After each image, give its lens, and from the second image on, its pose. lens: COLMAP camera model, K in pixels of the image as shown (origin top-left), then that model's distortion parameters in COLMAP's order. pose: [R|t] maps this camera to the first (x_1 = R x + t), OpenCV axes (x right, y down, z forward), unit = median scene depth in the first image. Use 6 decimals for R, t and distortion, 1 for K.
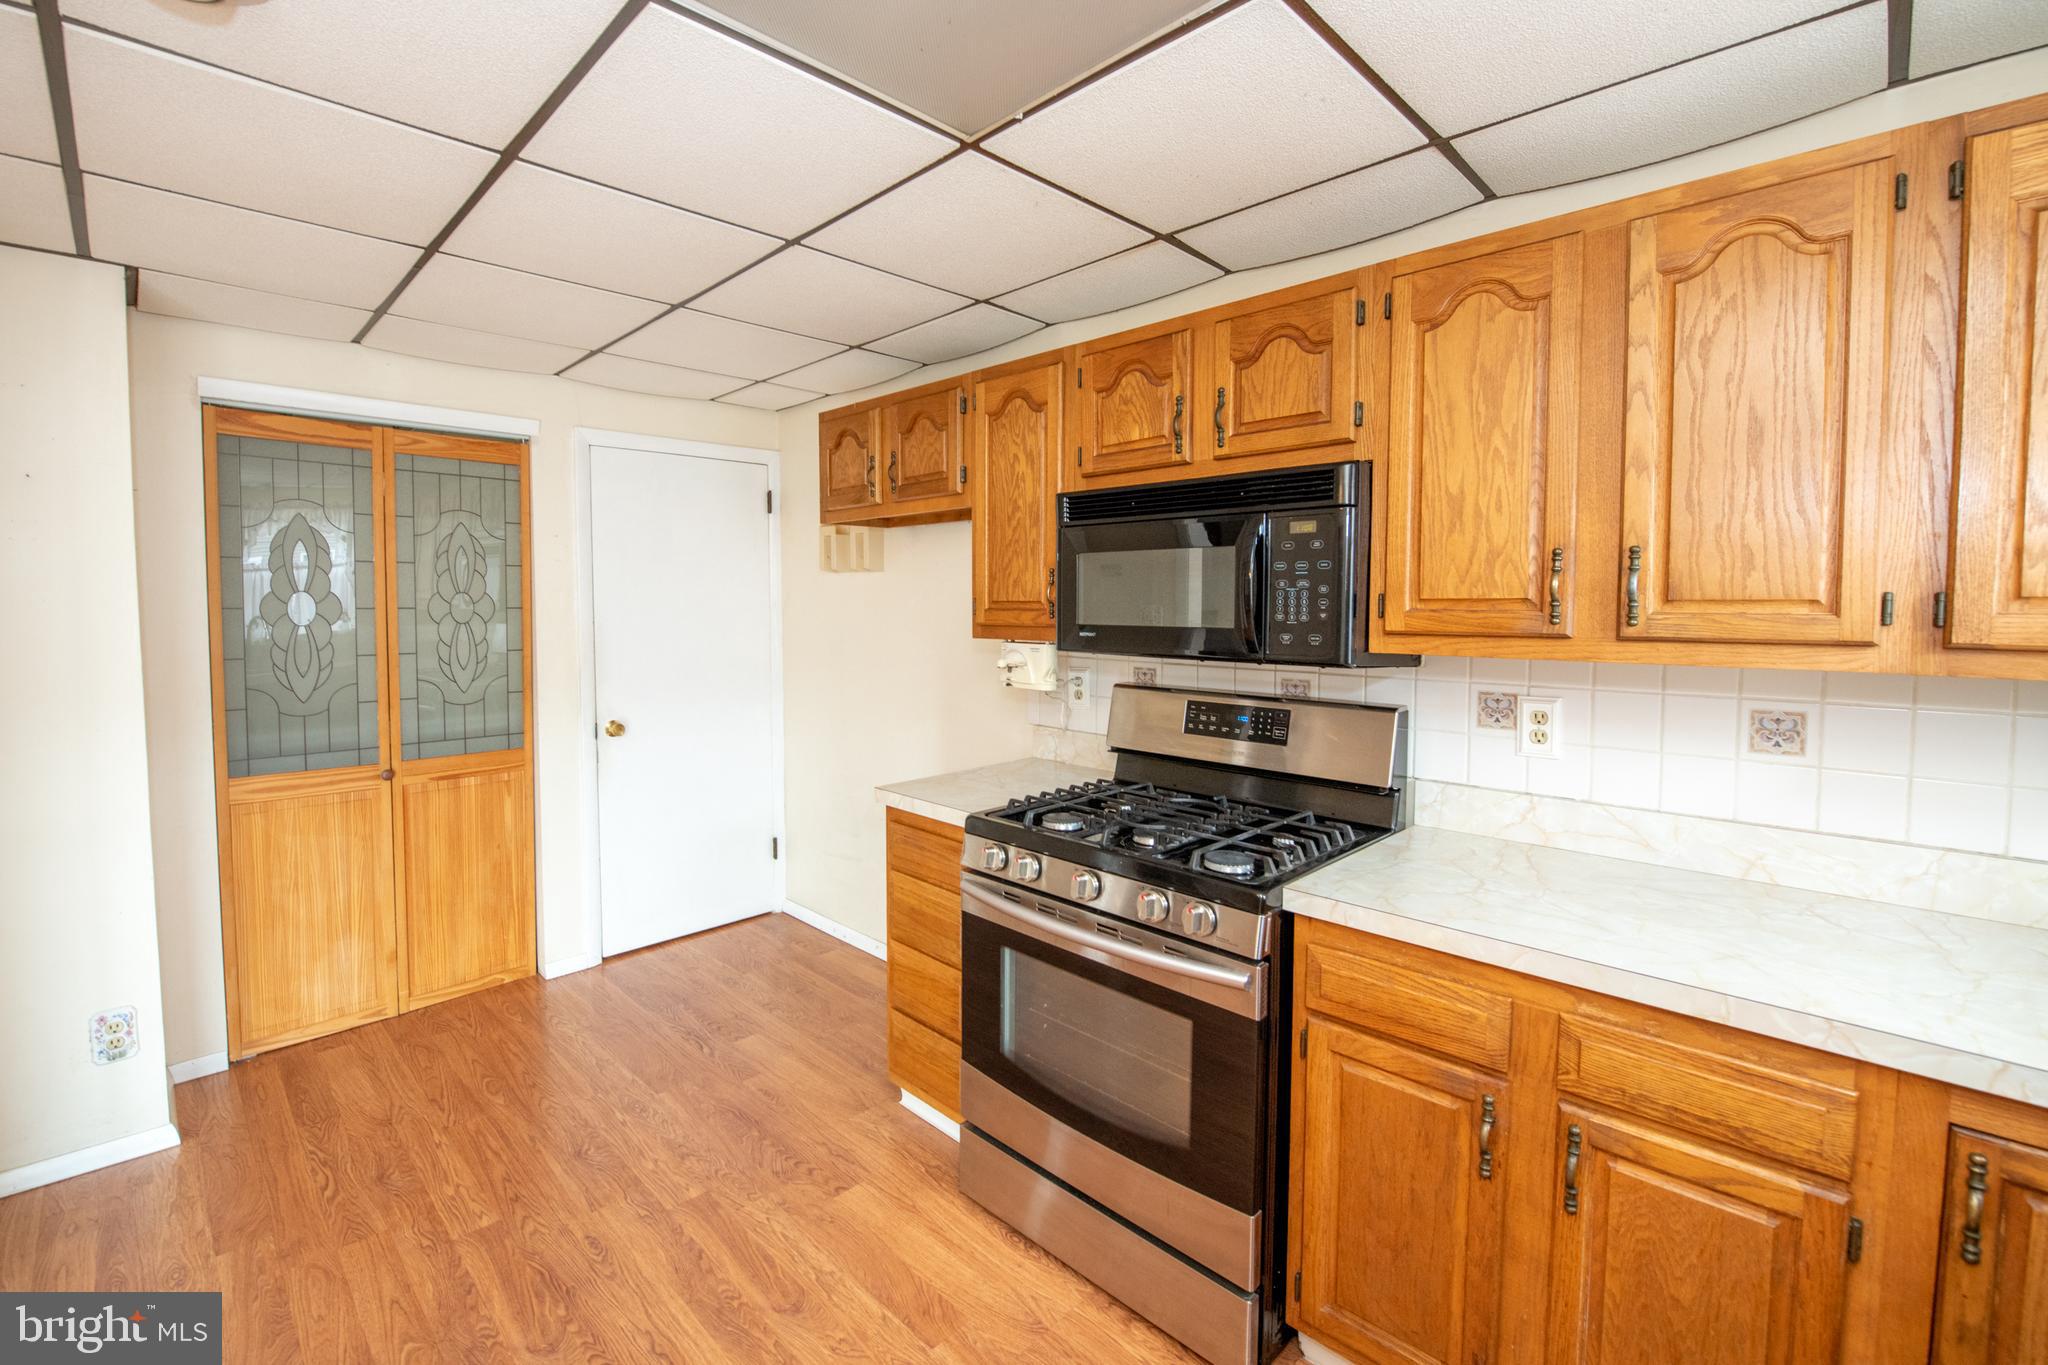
lens RADIAL K [[900.8, 0, 1014.6], [0, 900.8, 670.6], [0, 0, 1]] dist [-0.014364, -0.002982]
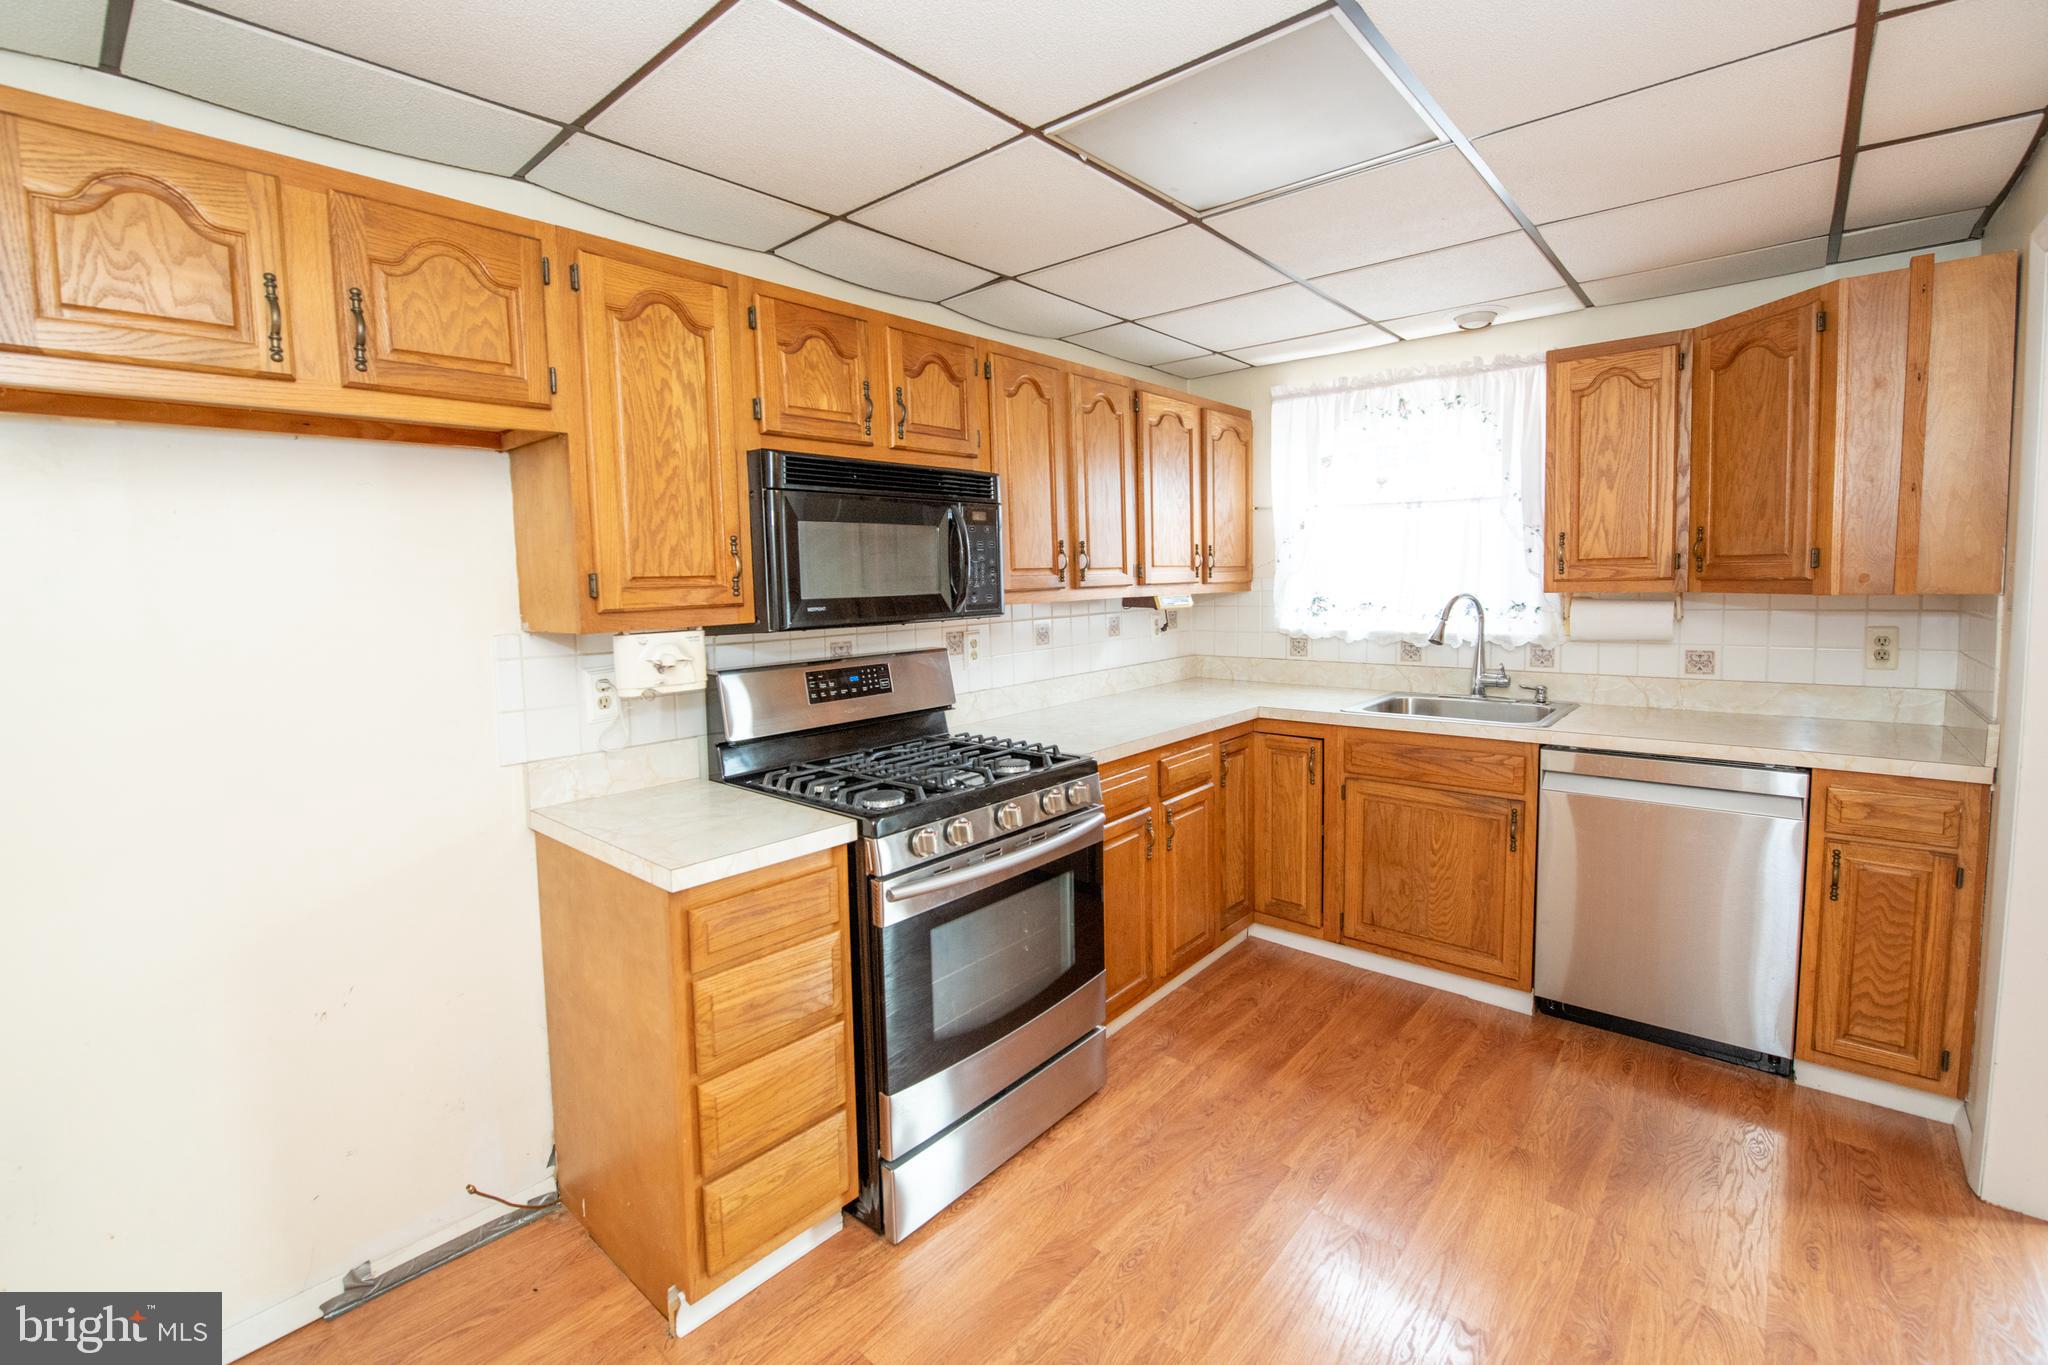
lens RADIAL K [[900.8, 0, 1007.3], [0, 900.8, 668.5], [0, 0, 1]] dist [-0.014364, -0.002982]
pose [[-0.070841, -0.102961, 0.992160, -0.887797], [0.097273, 0.989205, 0.109600, -0.064410], [-0.992733, 0.104275, -0.060061, 0.891864]]
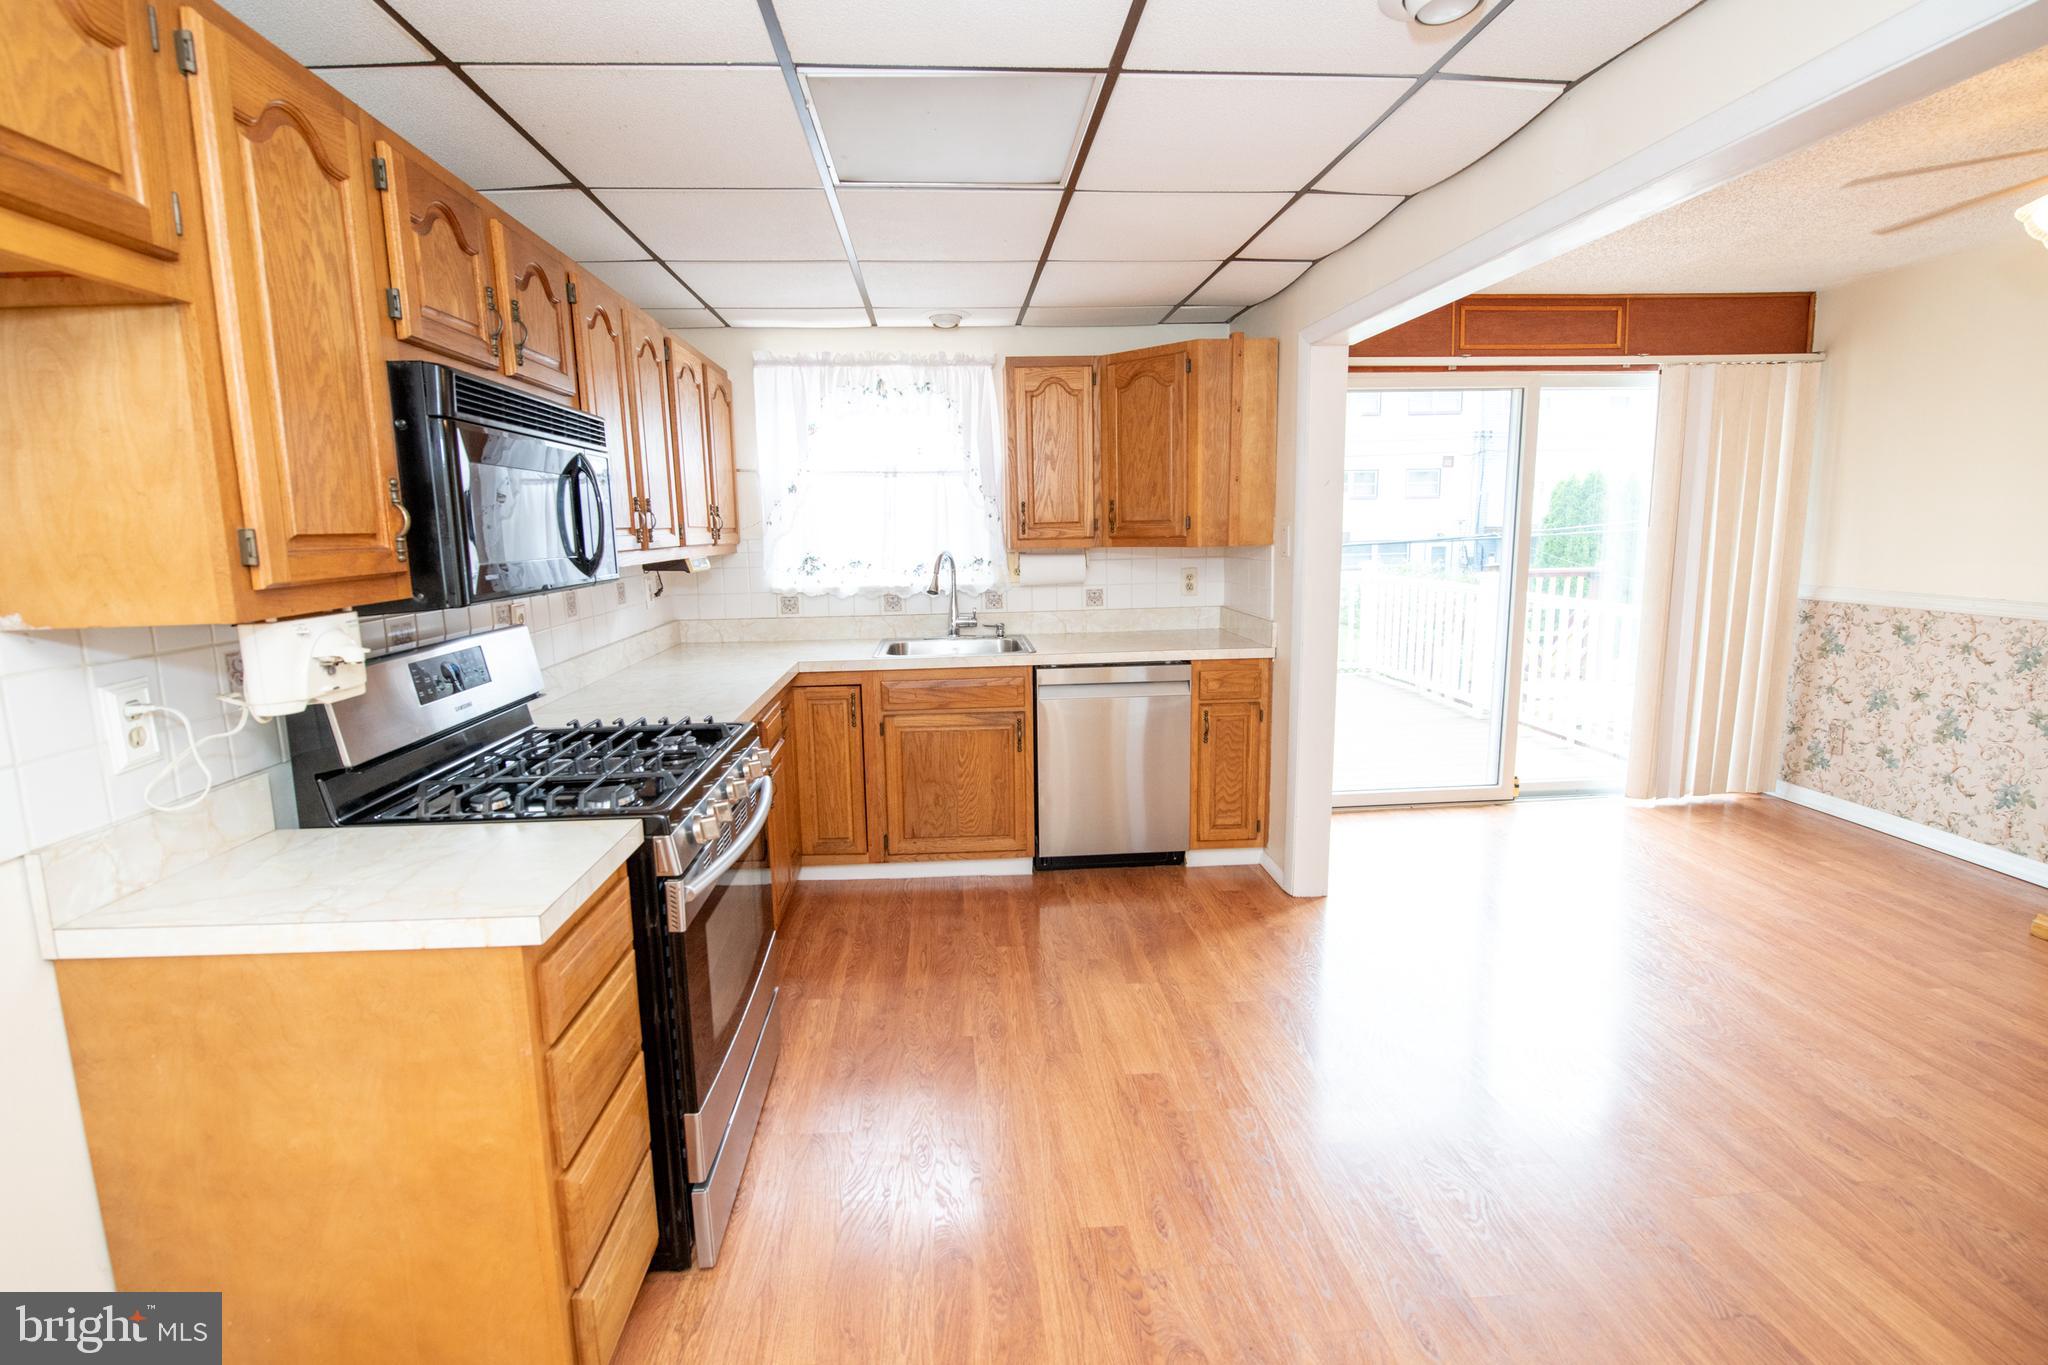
lens RADIAL K [[900.8, 0, 1004.4], [0, 900.8, 679.9], [0, 0, 1]] dist [-0.014364, -0.002982]
pose [[-0.756532, -0.098752, 0.646458, -0.731892], [0.066920, 0.971653, 0.226744, -0.099461], [-0.650524, 0.214800, -0.728478, 1.315358]]
